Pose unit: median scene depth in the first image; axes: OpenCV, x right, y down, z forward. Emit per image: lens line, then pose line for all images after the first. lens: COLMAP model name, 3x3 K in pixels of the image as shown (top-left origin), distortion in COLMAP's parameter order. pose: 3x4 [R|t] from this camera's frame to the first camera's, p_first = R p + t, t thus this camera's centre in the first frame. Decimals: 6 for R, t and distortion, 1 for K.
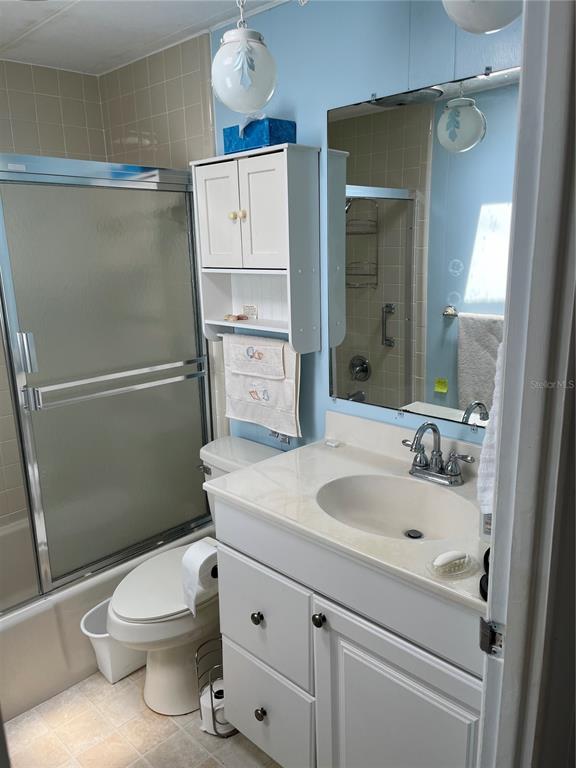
lens RADIAL K [[583.6, 0, 288.1], [0, 583.6, 386.5], [0, 0, 1]] dist [0.054379, -0.071969]
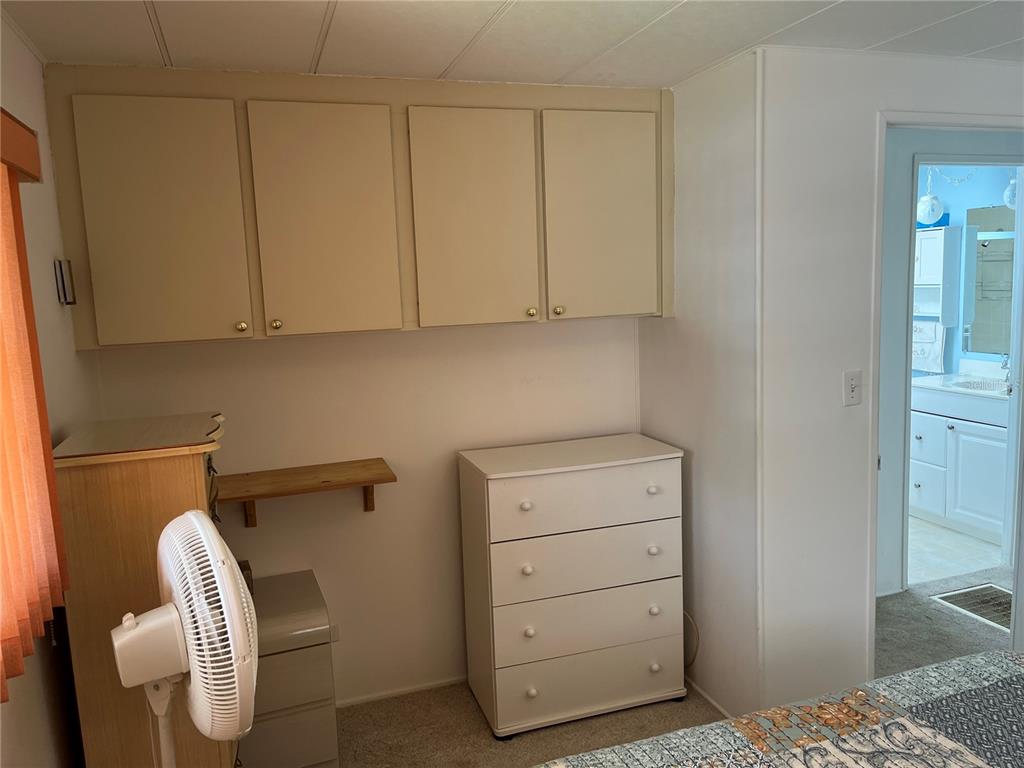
lens RADIAL K [[778.1, 0, 509.0], [0, 778.1, 381.2], [0, 0, 1]] dist [0.054379, -0.071969]
pose [[0.888830, 0.048709, -0.455642, -0.074408], [-0.088963, 0.993758, -0.067307, 0.448892], [0.449519, 0.100360, 0.887615, -2.056887]]
